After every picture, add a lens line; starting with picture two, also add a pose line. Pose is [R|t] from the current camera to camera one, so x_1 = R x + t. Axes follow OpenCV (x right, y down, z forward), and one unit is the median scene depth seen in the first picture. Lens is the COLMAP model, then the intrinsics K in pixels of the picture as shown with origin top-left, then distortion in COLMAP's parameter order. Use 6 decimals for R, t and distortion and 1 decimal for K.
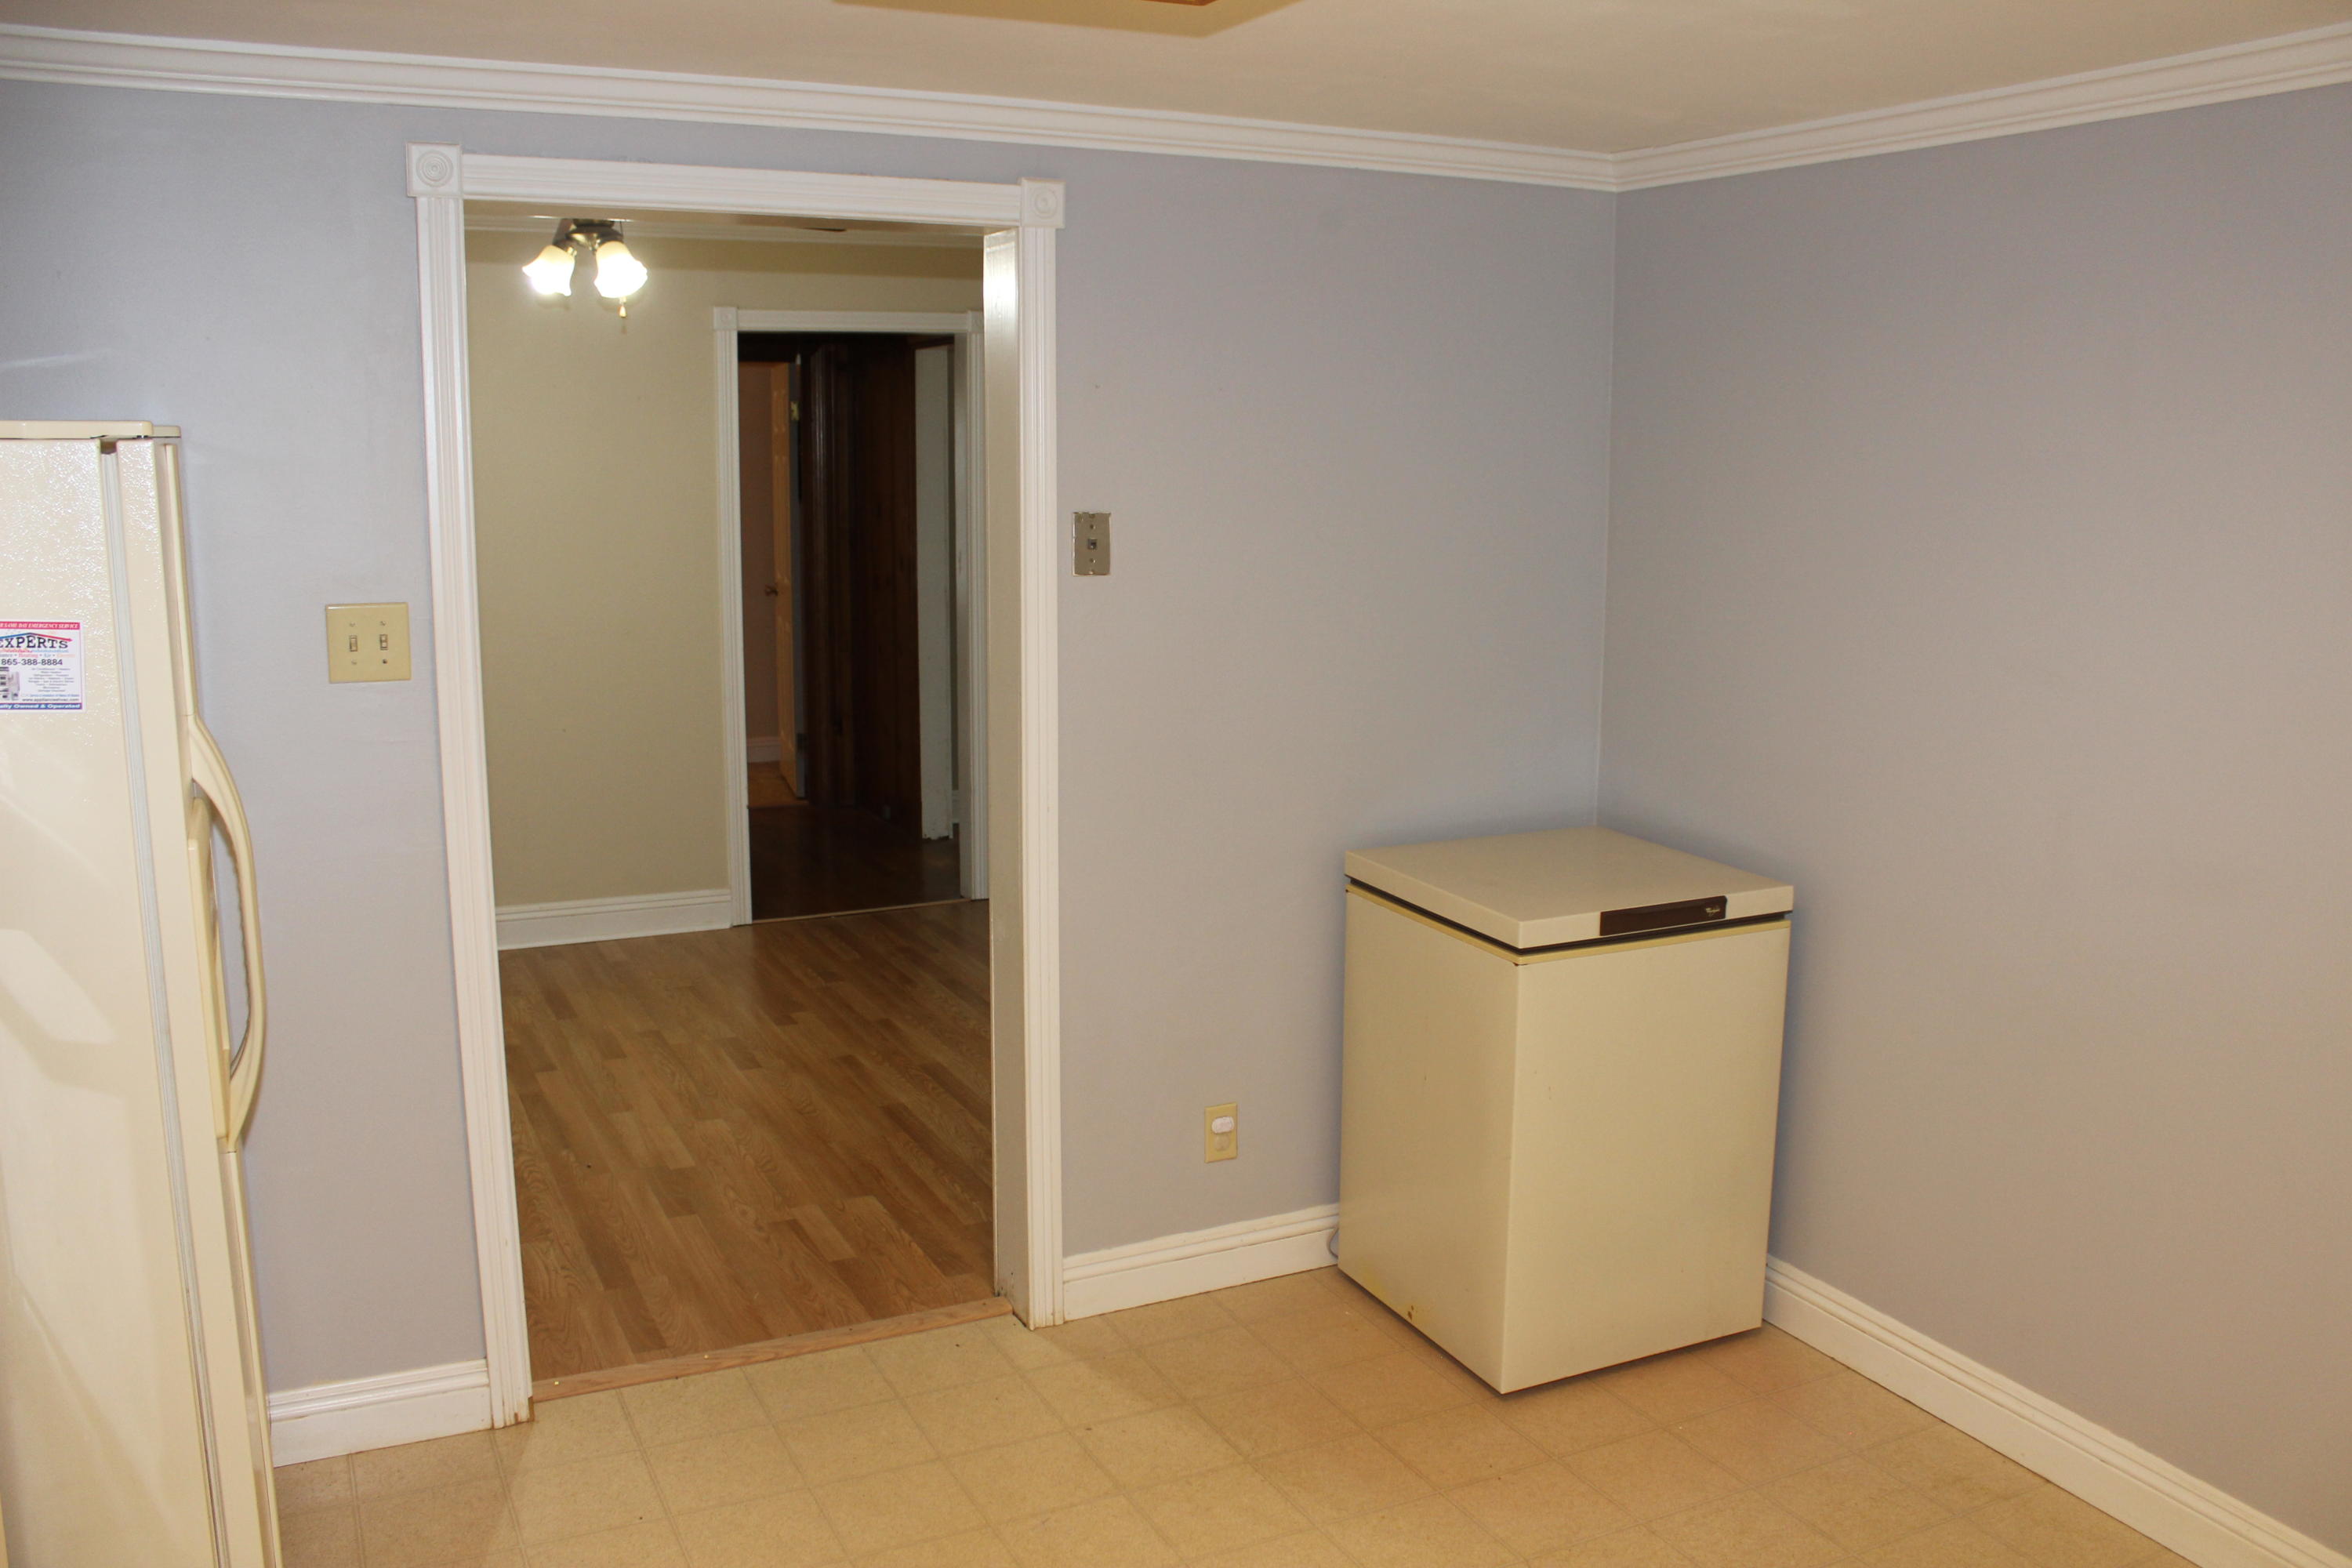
lens RADIAL K [[1944.0, 0, 1176.0], [0, 1944.0, 784.0], [0, 0, 1]] dist [-0.186659, 0.217384]
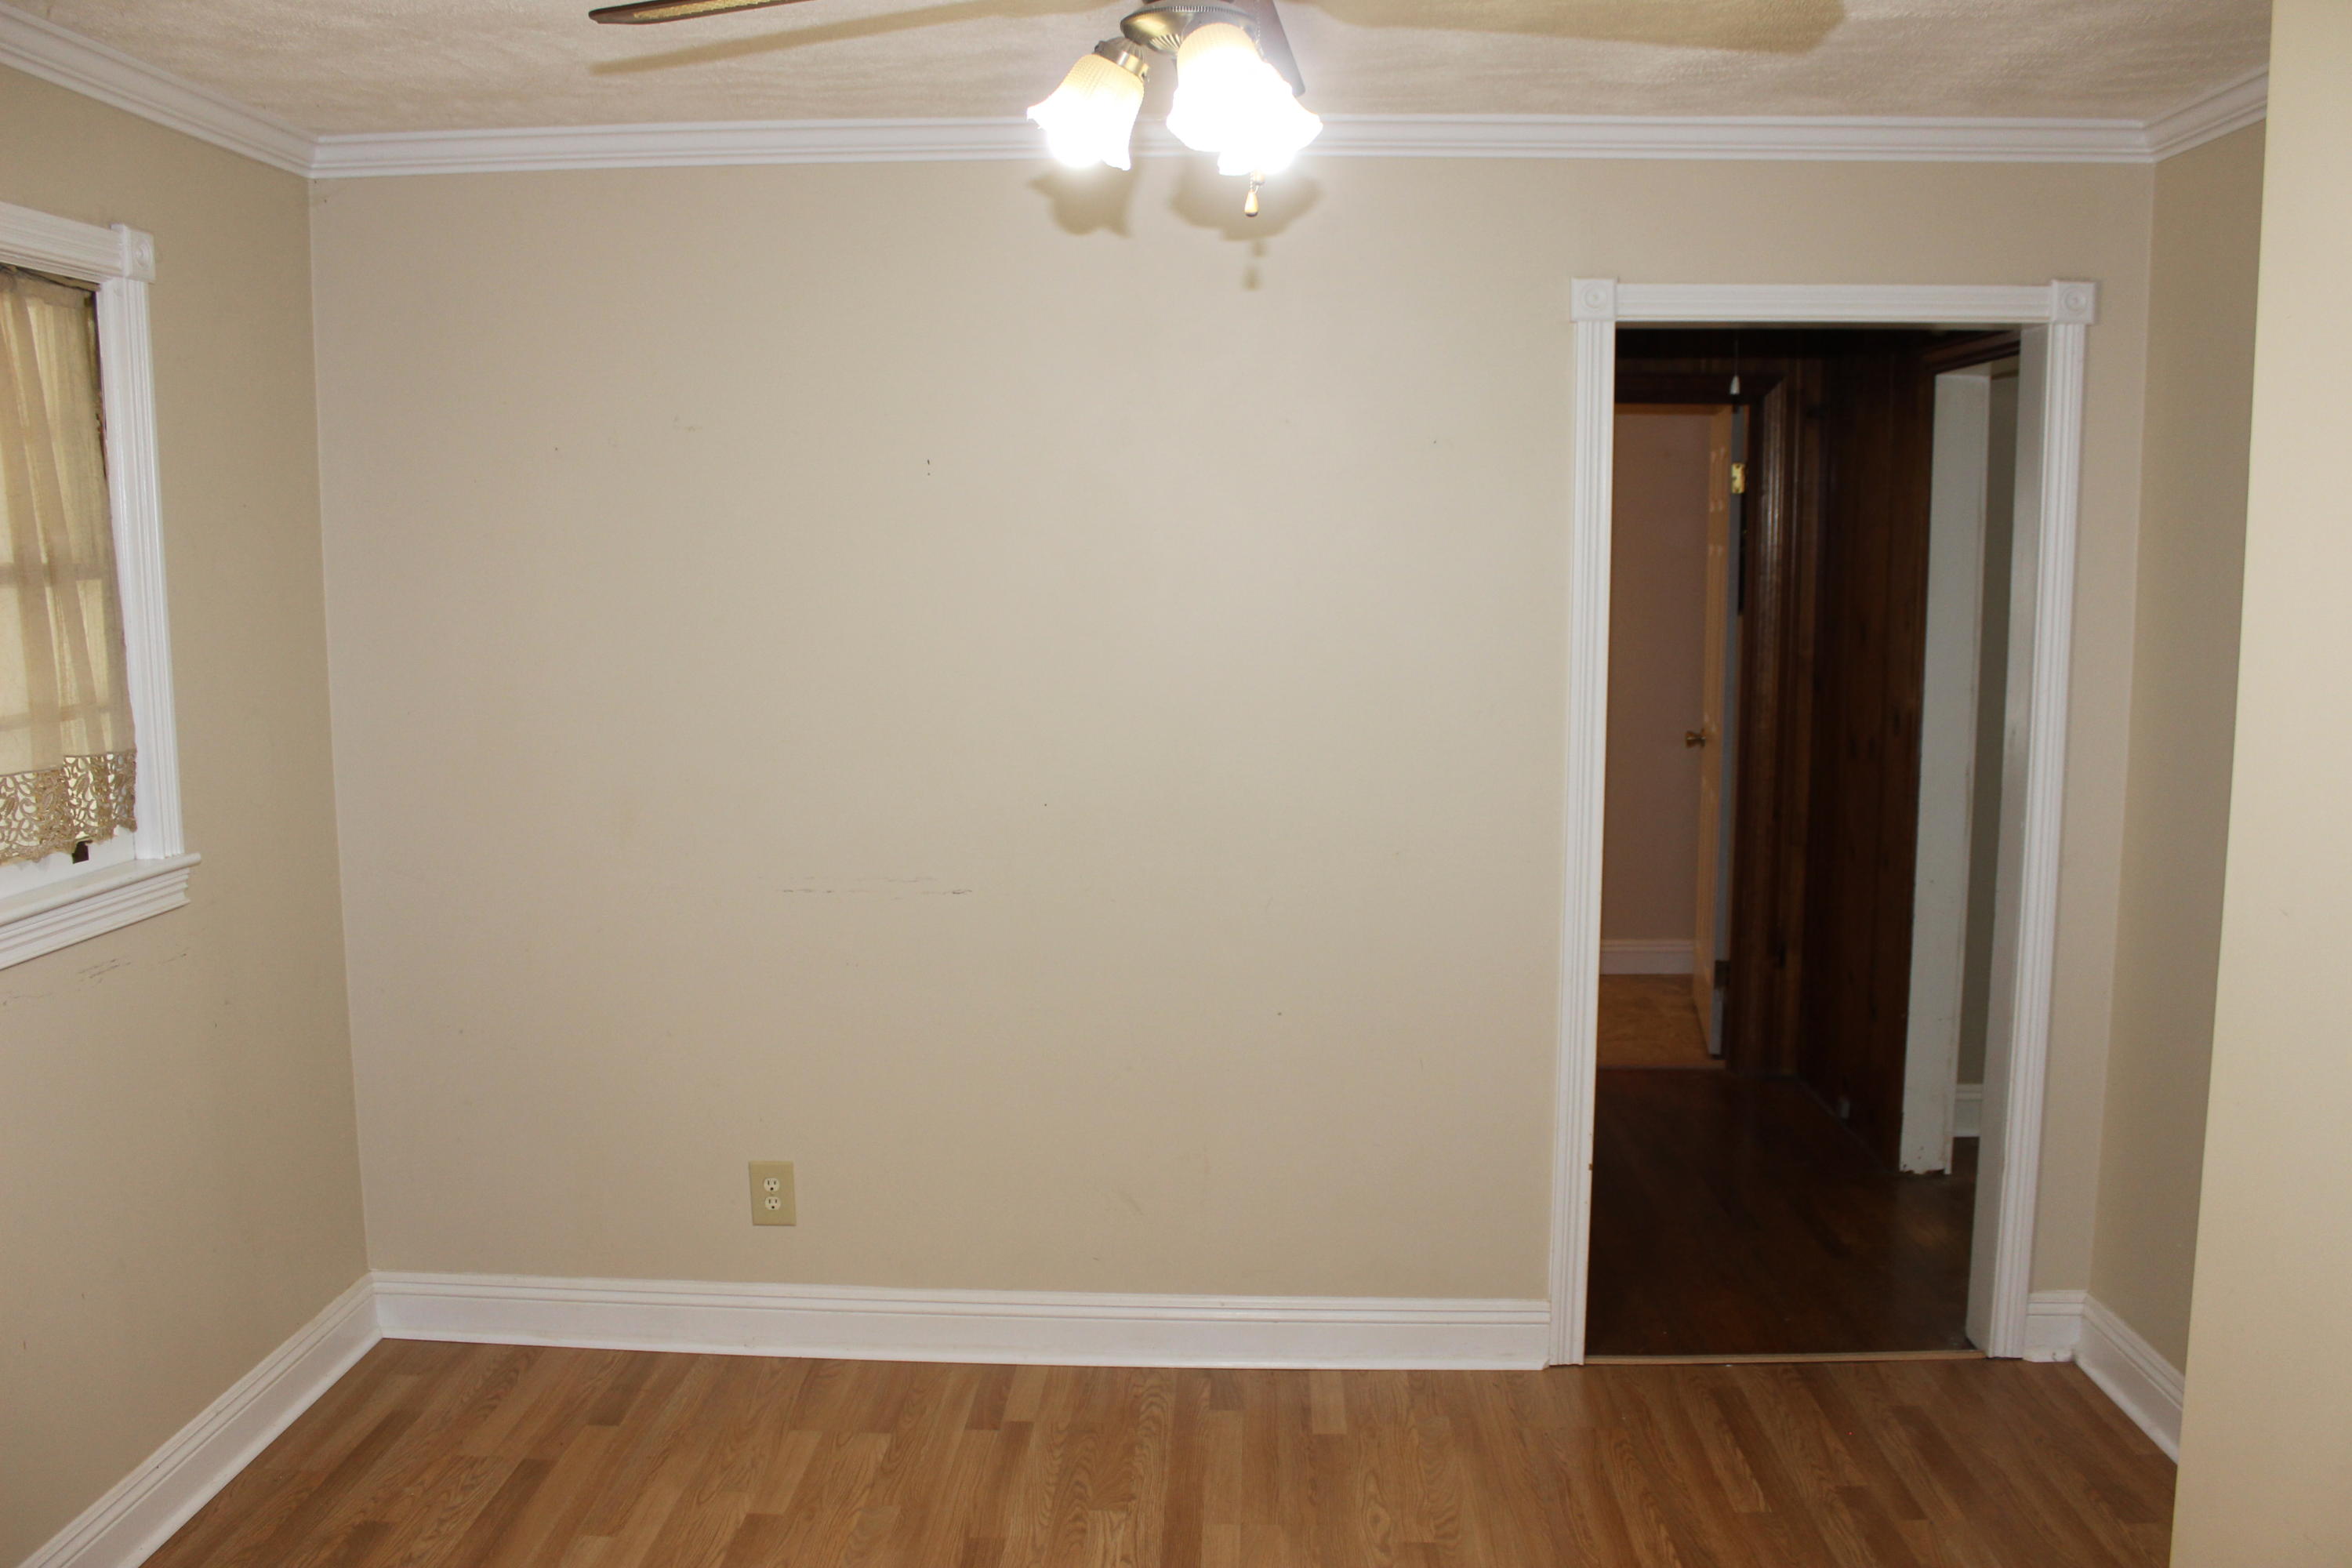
lens RADIAL K [[1944.0, 0, 1176.0], [0, 1944.0, 784.0], [0, 0, 1]] dist [-0.186659, 0.217384]
pose [[0.881218, 0.054233, -0.469588, -0.066718], [-0.074467, 0.996920, -0.024608, -0.071834], [0.466807, 0.056654, 0.882543, 0.409488]]
